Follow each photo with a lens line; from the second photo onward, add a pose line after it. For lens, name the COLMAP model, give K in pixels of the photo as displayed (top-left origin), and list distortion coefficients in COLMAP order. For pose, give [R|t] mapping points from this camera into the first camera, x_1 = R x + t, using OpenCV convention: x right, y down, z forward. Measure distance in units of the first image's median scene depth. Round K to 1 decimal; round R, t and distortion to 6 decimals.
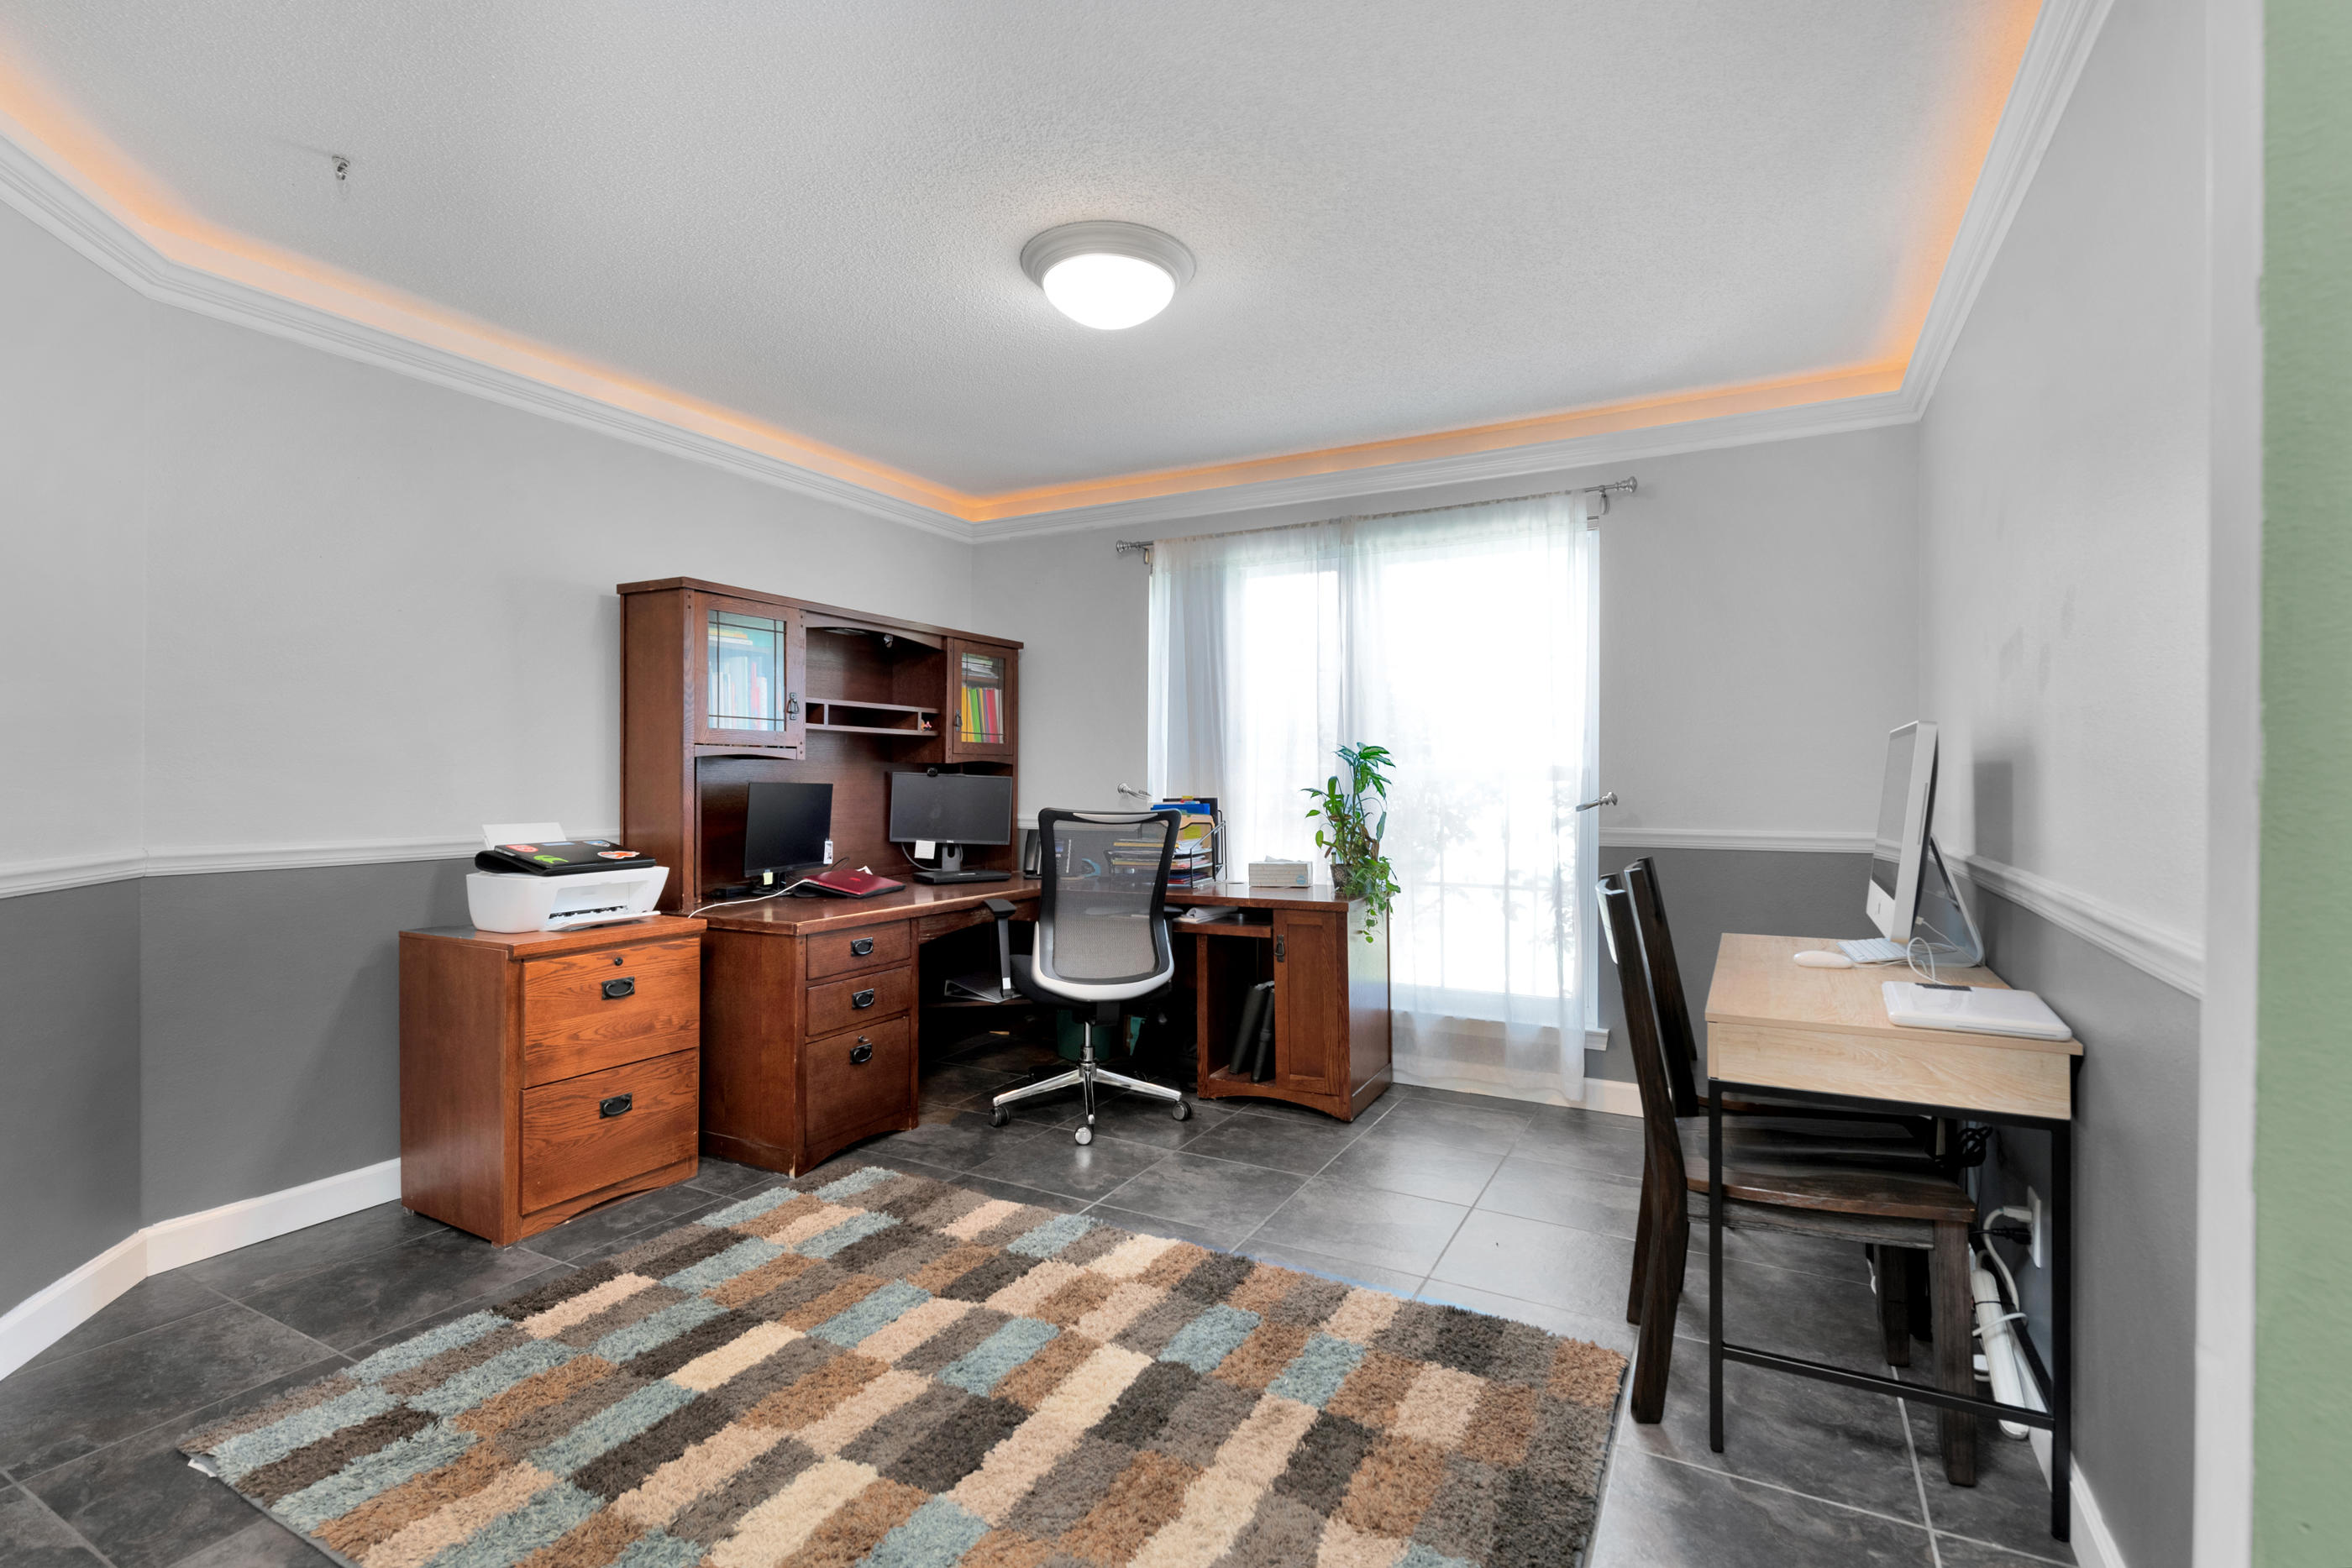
lens RADIAL K [[1066.0, 0, 1173.9], [0, 1066.0, 780.8], [0, 0, 1]] dist [0.010799, -0.000792]
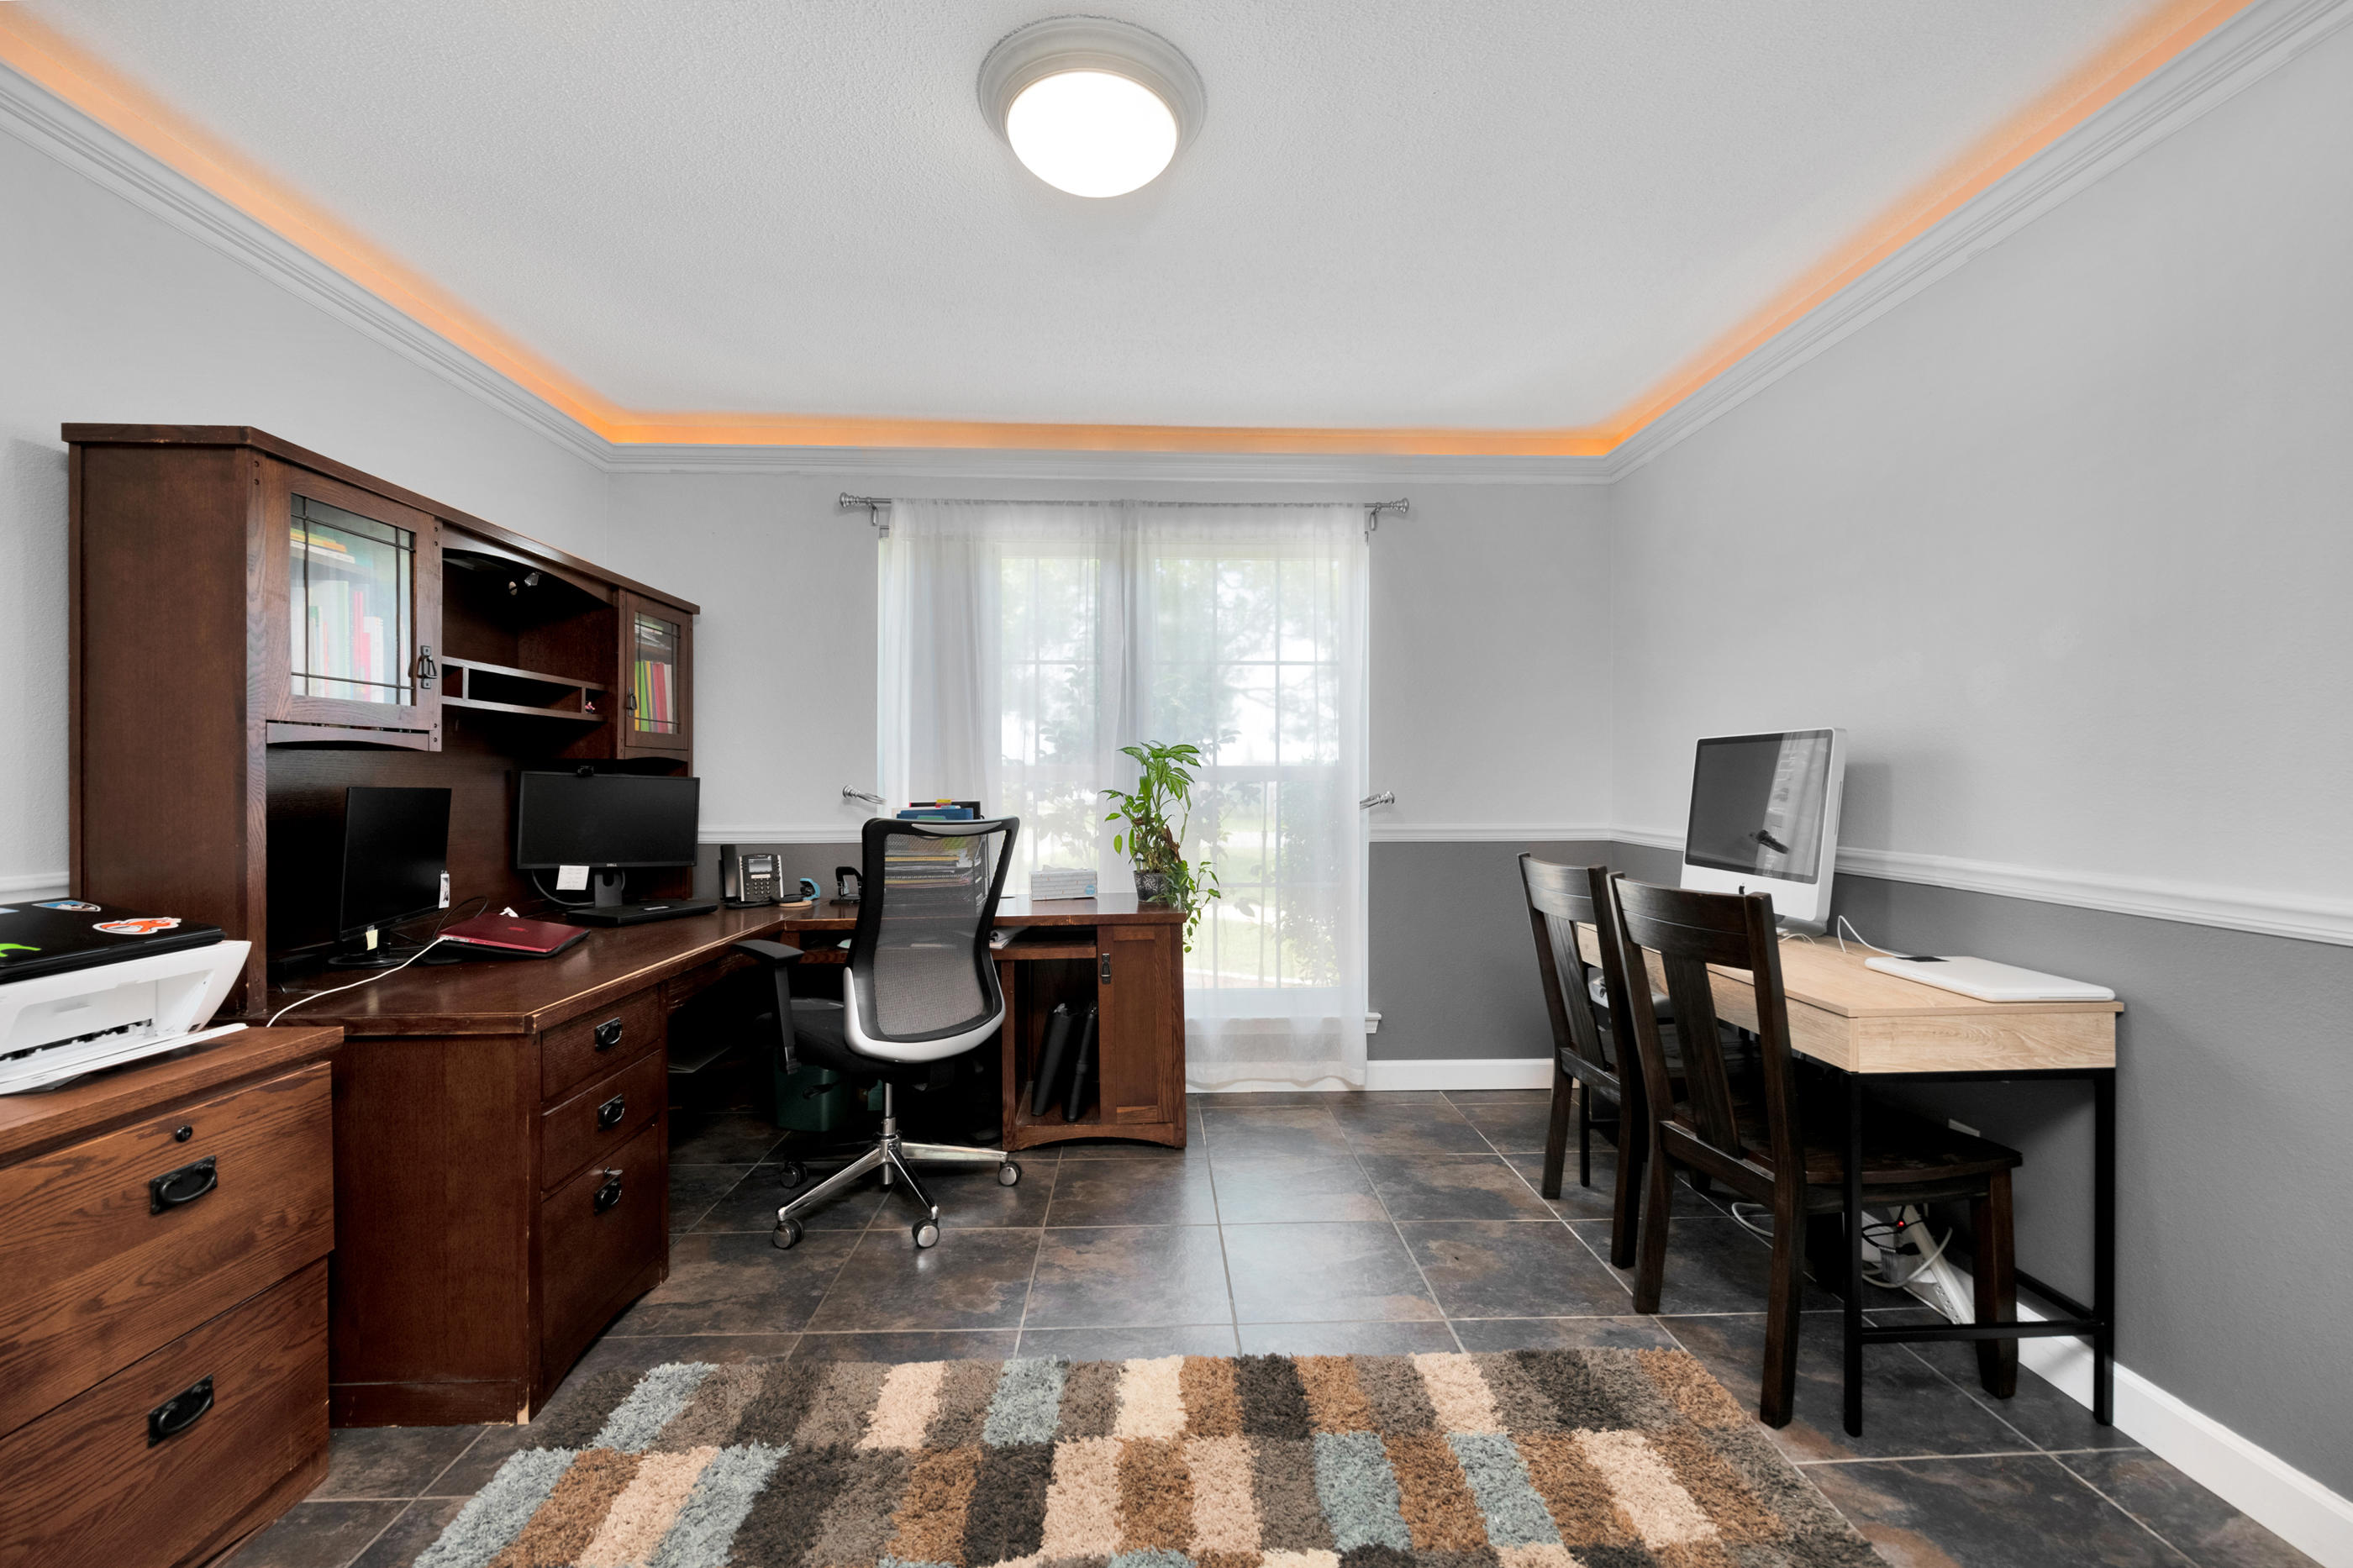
lens RADIAL K [[974.0, 0, 1186.3], [0, 974.0, 785.1], [0, 0, 1]] dist [0.001360, -0.002155]
pose [[0.862117, -0.004872, 0.506686, -0.260225], [0.002956, 0.999985, 0.004587, -0.000835], [-0.506701, -0.002457, 0.862118, 0.266753]]
